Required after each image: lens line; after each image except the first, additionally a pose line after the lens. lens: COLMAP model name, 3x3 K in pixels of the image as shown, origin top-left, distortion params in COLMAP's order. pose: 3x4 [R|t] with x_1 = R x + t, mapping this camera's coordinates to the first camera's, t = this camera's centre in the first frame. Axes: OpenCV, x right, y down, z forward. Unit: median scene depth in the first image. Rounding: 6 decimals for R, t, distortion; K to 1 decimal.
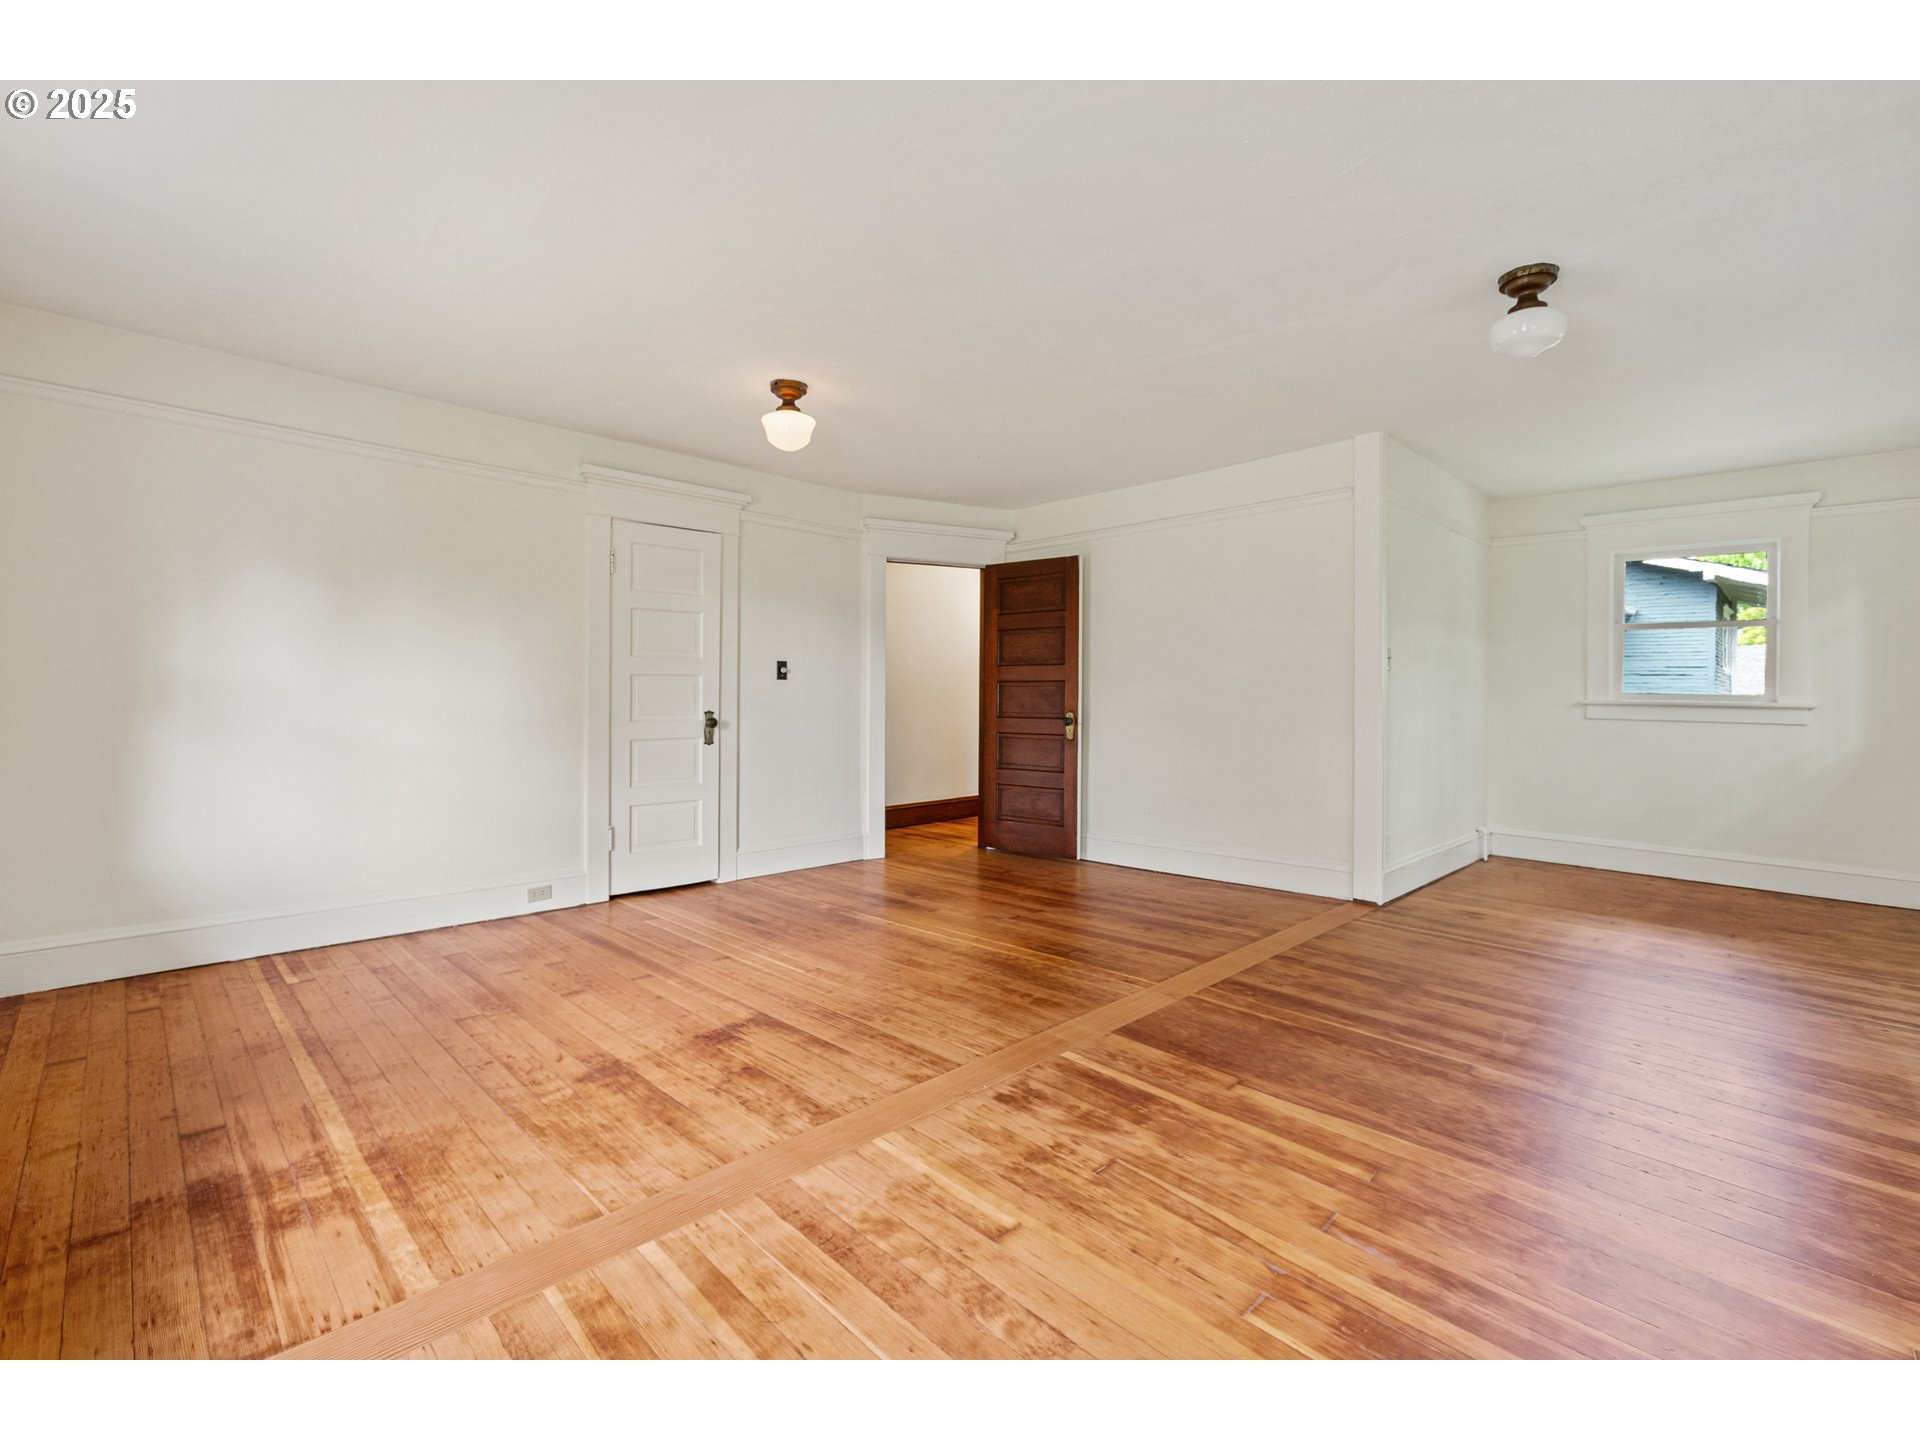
lens RADIAL K [[855.3, 0, 955.3], [0, 855.3, 689.7], [0, 0, 1]] dist [-0.023224, 0.012951]
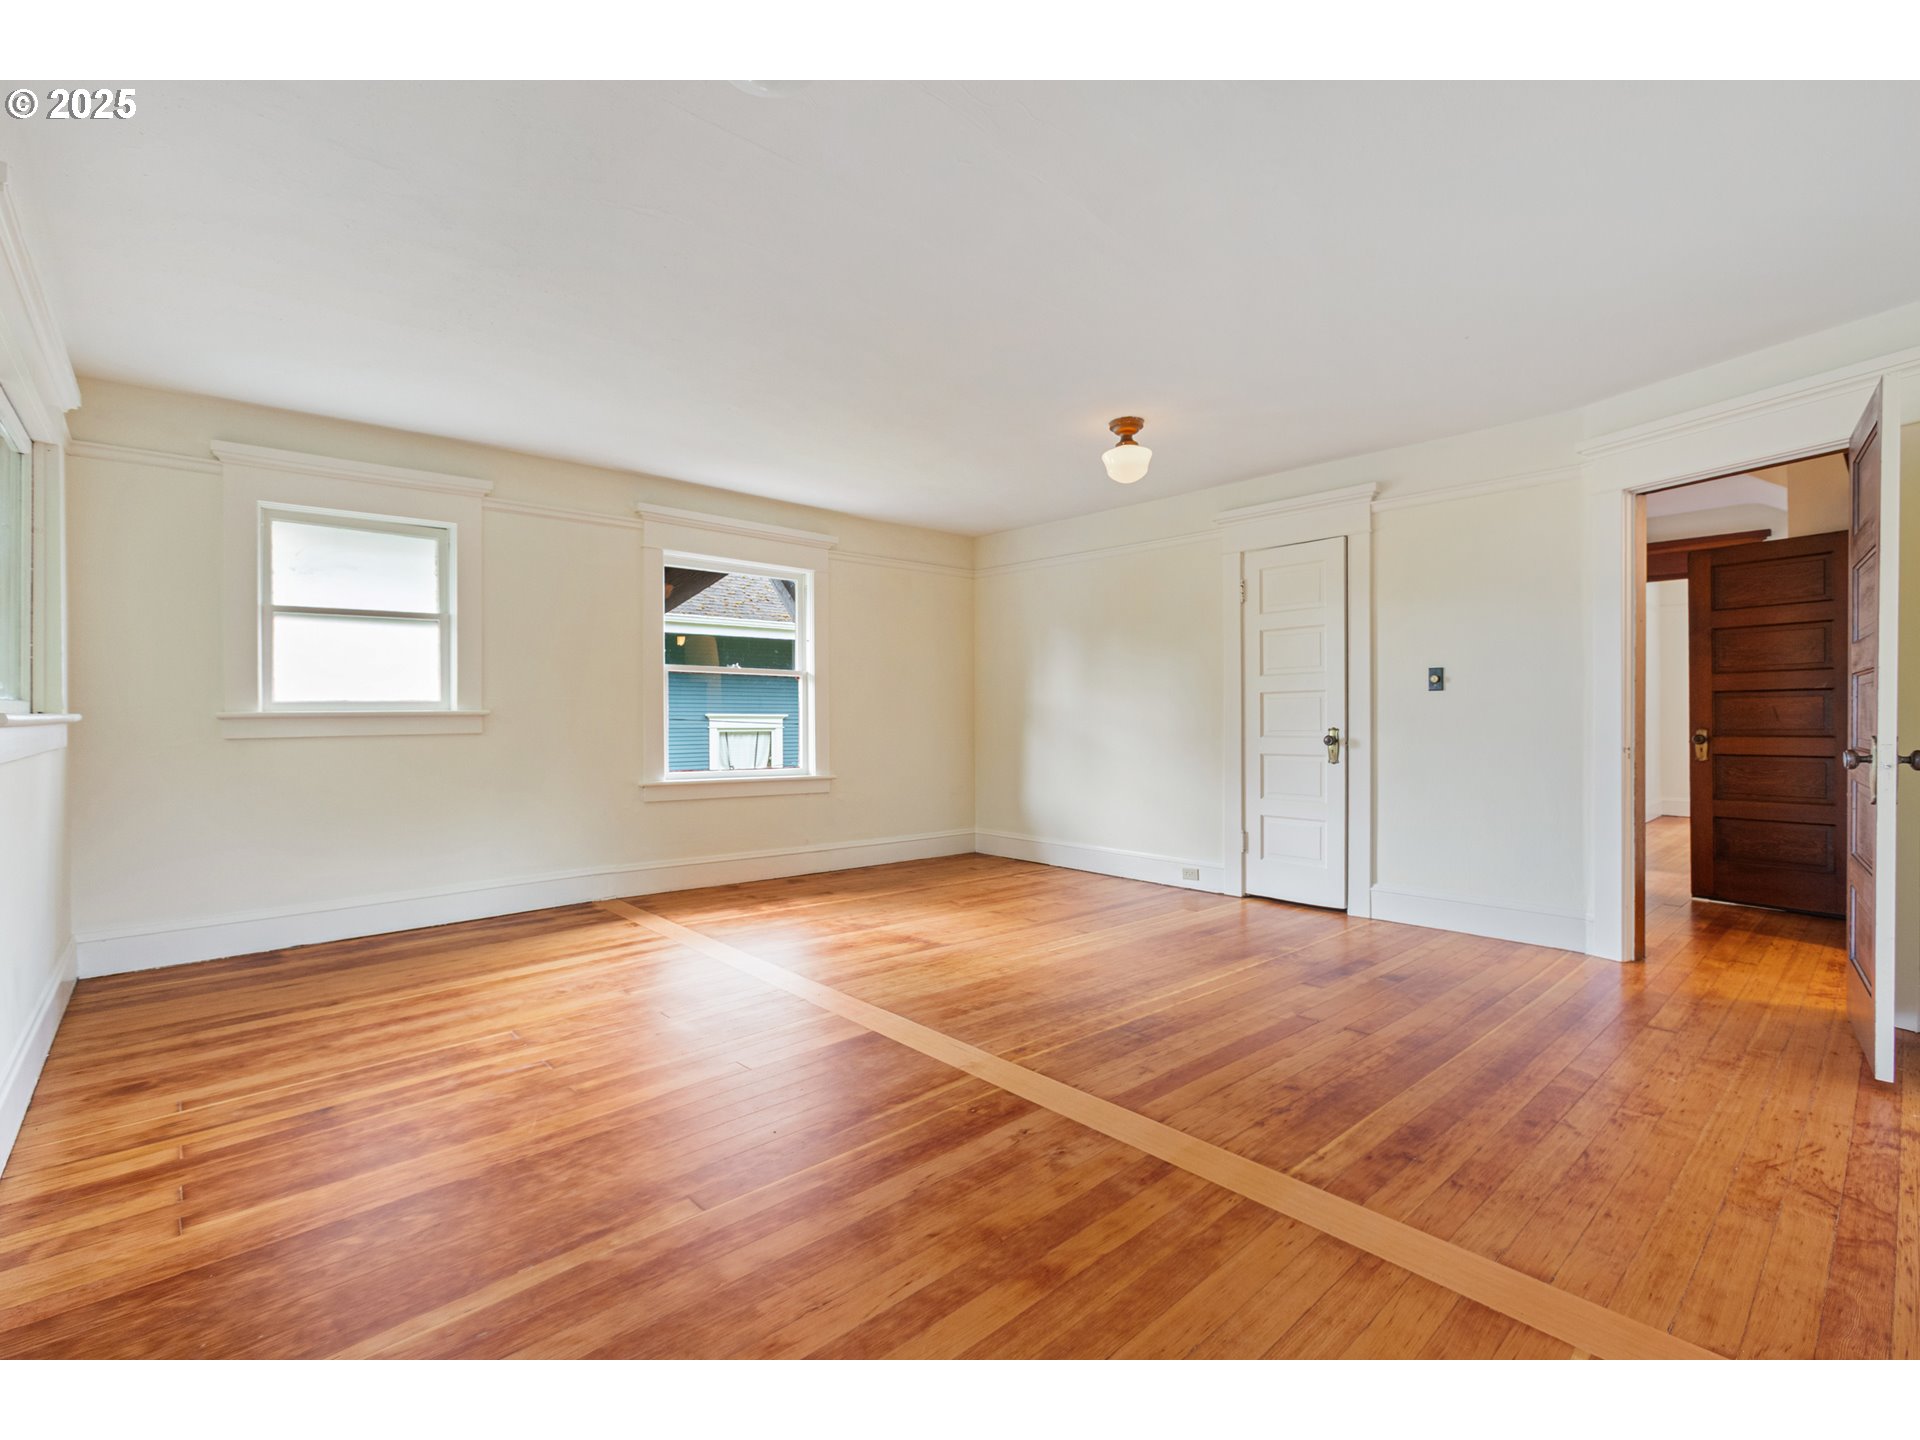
lens RADIAL K [[861.9, 0, 965.9], [0, 861.9, 709.6], [0, 0, 1]] dist [-0.004701, 0.000248]
pose [[-0.042198, -0.014843, -0.998999, 1.026506], [0.015537, 0.999759, -0.015511, 0.019523], [0.998988, -0.016176, -0.041957, 0.960203]]
